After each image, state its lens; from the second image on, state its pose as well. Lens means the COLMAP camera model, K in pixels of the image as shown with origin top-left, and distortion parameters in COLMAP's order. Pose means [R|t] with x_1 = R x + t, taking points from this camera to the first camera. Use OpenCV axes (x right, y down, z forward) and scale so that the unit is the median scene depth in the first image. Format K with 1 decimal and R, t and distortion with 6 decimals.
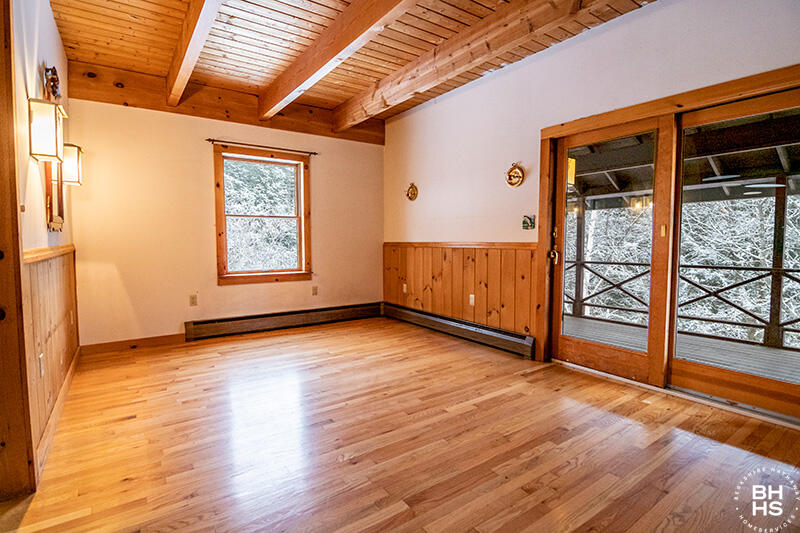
lens RADIAL K [[391.1, 0, 401.3], [0, 391.1, 263.7], [0, 0, 1]] dist [-0.013614, -0.001164]
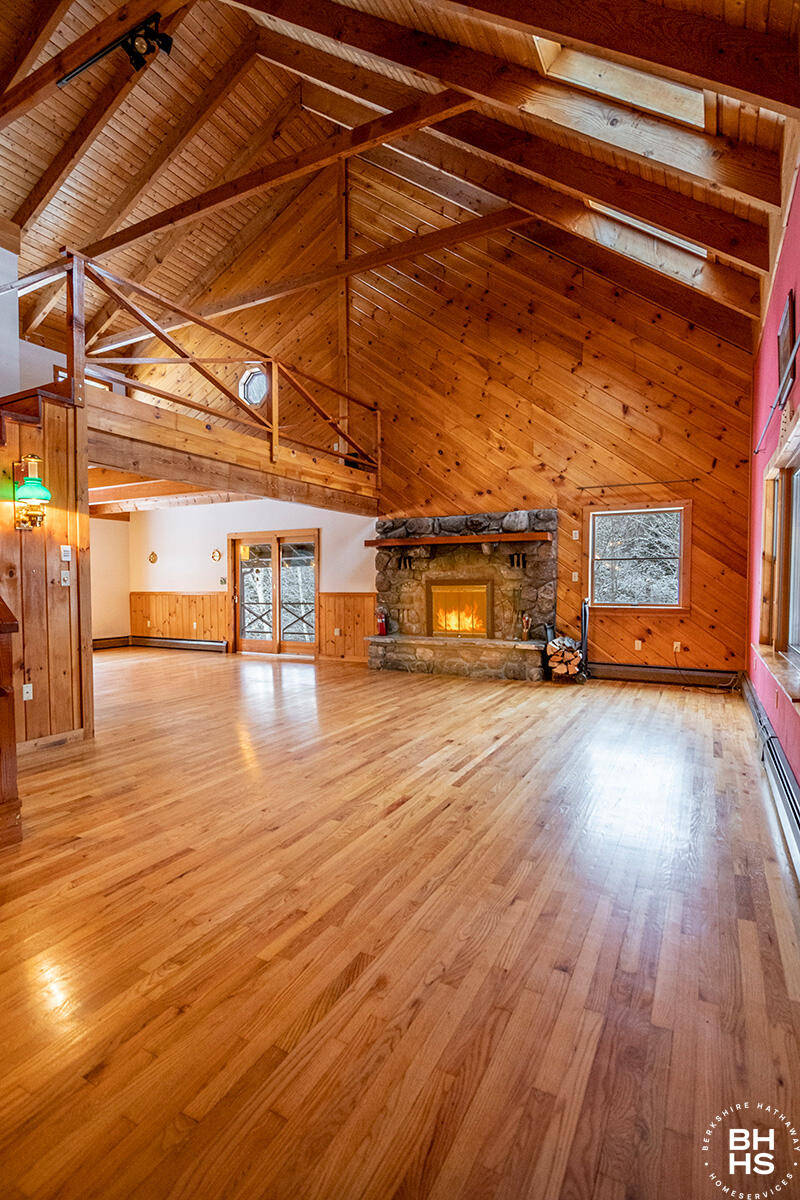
lens RADIAL K [[586.6, 0, 395.5], [0, 586.6, 607.4], [0, 0, 1]] dist [-0.013614, -0.001164]
pose [[0.896562, -0.022433, 0.442350, -0.168288], [0.032220, 0.999374, -0.014623, 0.082457], [-0.441744, 0.027363, 0.896724, -1.747736]]
